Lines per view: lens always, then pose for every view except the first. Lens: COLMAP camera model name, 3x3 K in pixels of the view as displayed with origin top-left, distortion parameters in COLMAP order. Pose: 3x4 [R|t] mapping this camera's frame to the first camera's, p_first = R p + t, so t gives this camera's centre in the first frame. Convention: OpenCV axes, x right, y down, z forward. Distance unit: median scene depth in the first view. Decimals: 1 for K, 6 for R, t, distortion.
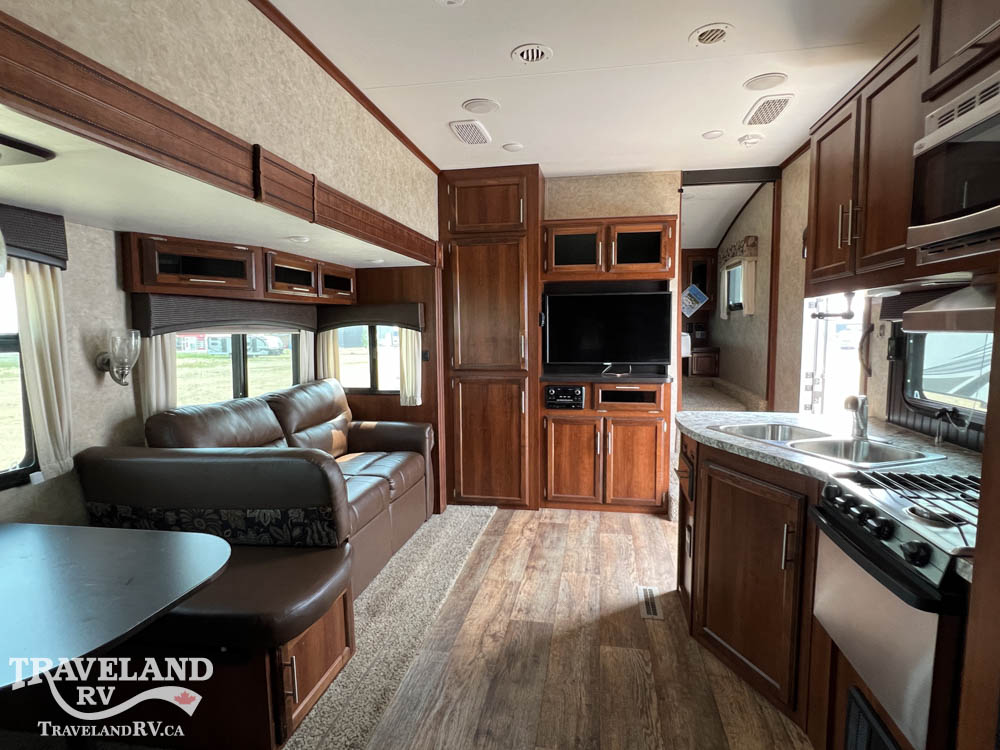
lens RADIAL K [[525.6, 0, 504.3], [0, 525.6, 375.3], [0, 0, 1]] dist [-0.004427, 0.001279]
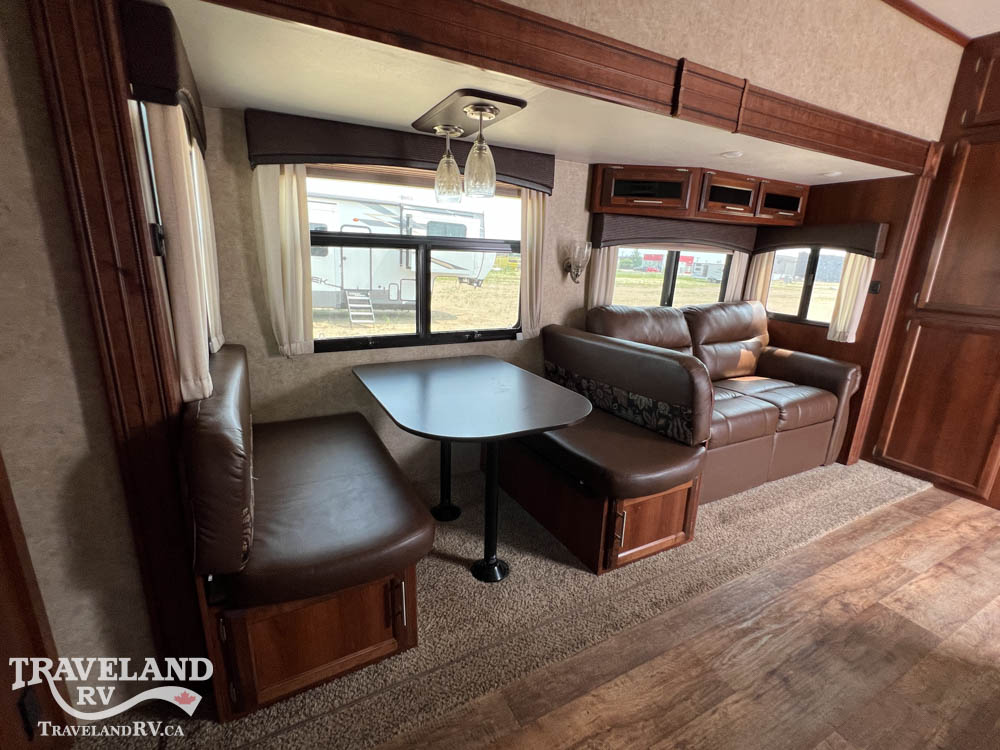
lens RADIAL K [[459.6, 0, 503.5], [0, 459.6, 375.9], [0, 0, 1]] dist [-0.004149, 0.001763]
pose [[0.620734, 0.238208, -0.746958, 0.076285], [-0.113389, 0.969986, 0.215105, 0.012068], [0.775779, -0.048826, 0.629113, 0.055302]]
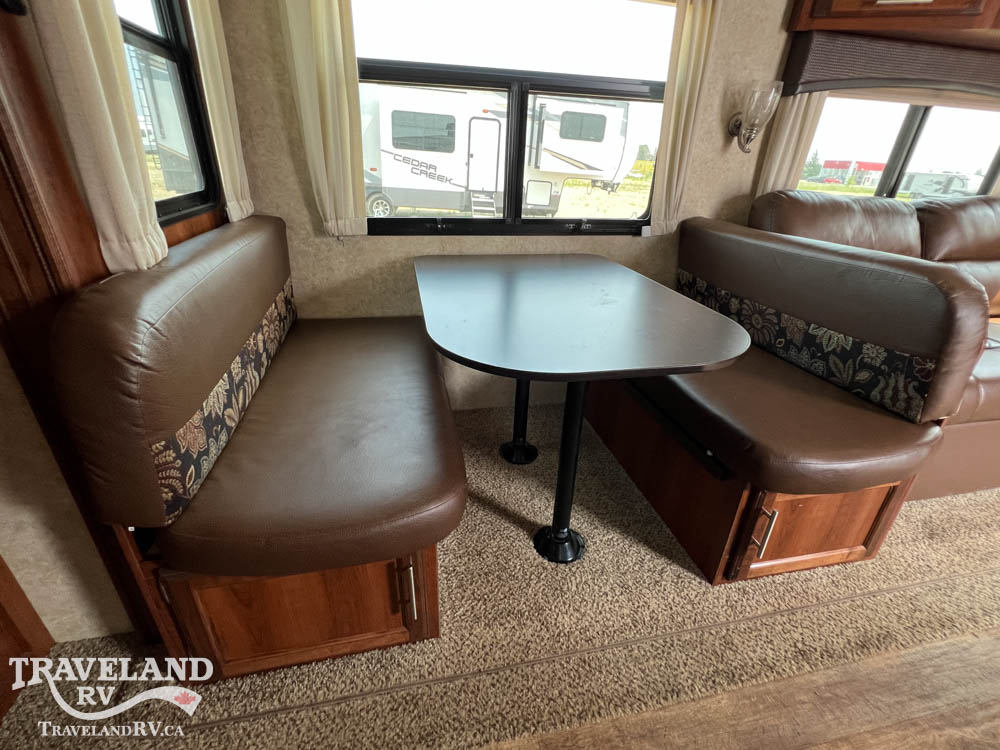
lens RADIAL K [[459.6, 0, 502.7], [0, 459.6, 375.2], [0, 0, 1]] dist [-0.004149, 0.001763]
pose [[0.381064, 0.431198, -0.817838, -0.043089], [-0.125828, 0.900538, 0.416172, 0.059990], [0.915946, -0.055681, 0.397419, 0.182576]]
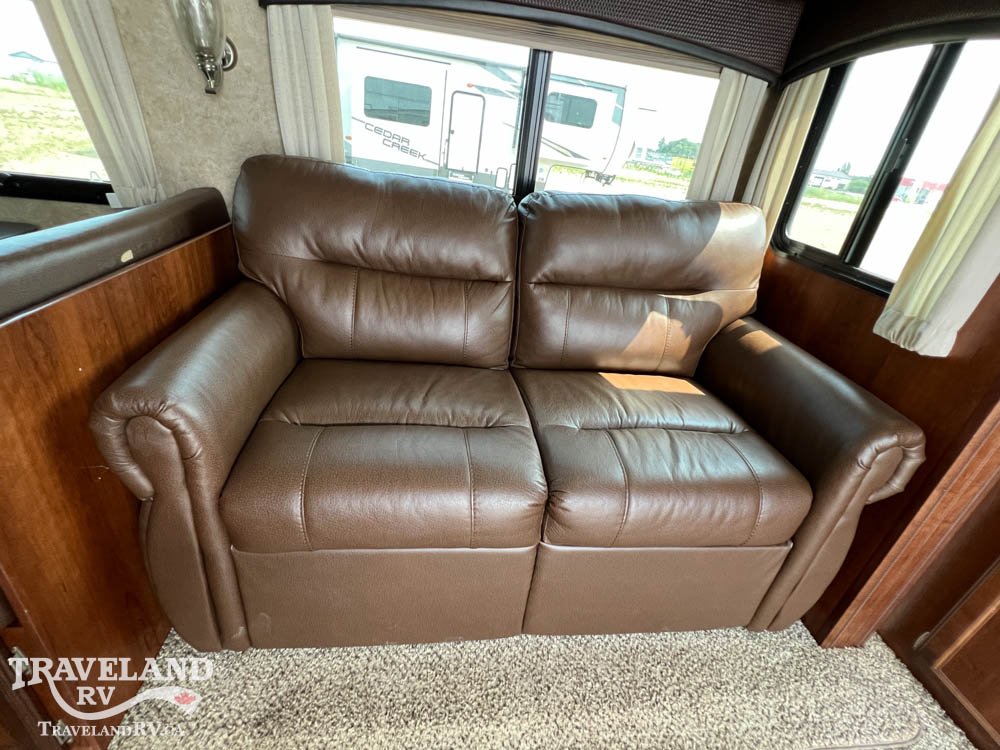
lens RADIAL K [[459.6, 0, 504.5], [0, 459.6, 373.4], [0, 0, 1]] dist [-0.004149, 0.001763]
pose [[0.287447, 0.487588, -0.824398, -0.015271], [-0.200017, 0.872304, 0.446182, -0.001543], [0.936679, 0.036640, 0.348267, 0.774019]]
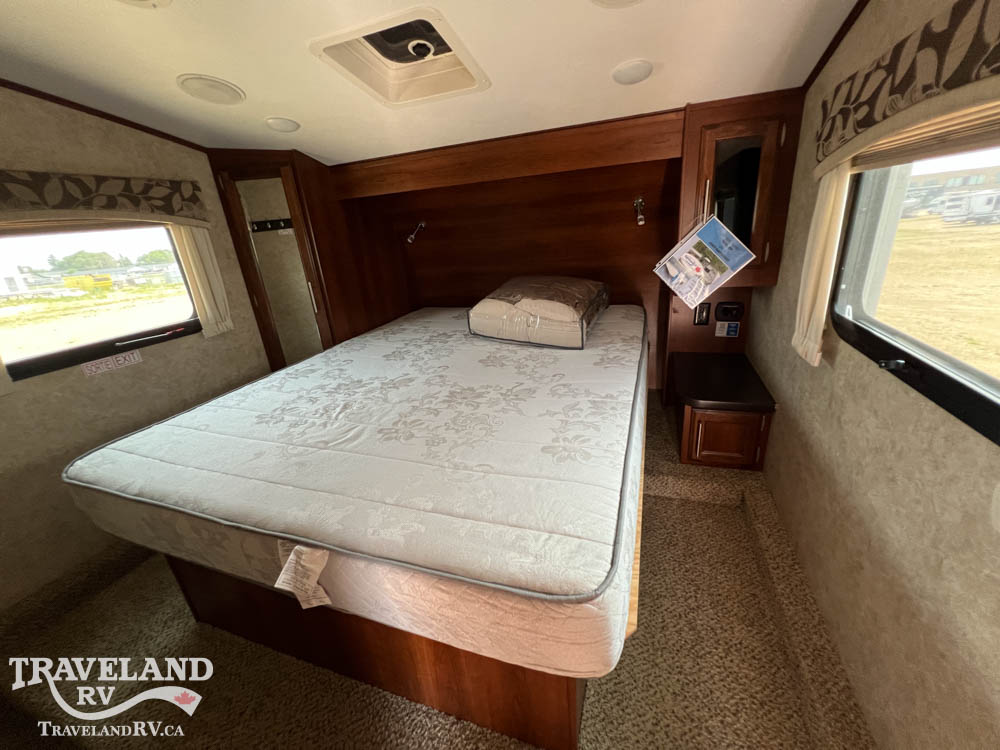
lens RADIAL K [[401.5, 0, 501.3], [0, 401.5, 374.9], [0, 0, 1]] dist [-0.000806, 0.000524]
pose [[0.983929, -0.009419, -0.178314, 0.463858], [0.057368, 0.962341, 0.265722, -0.259630], [0.169096, -0.271681, 0.947415, 1.202472]]
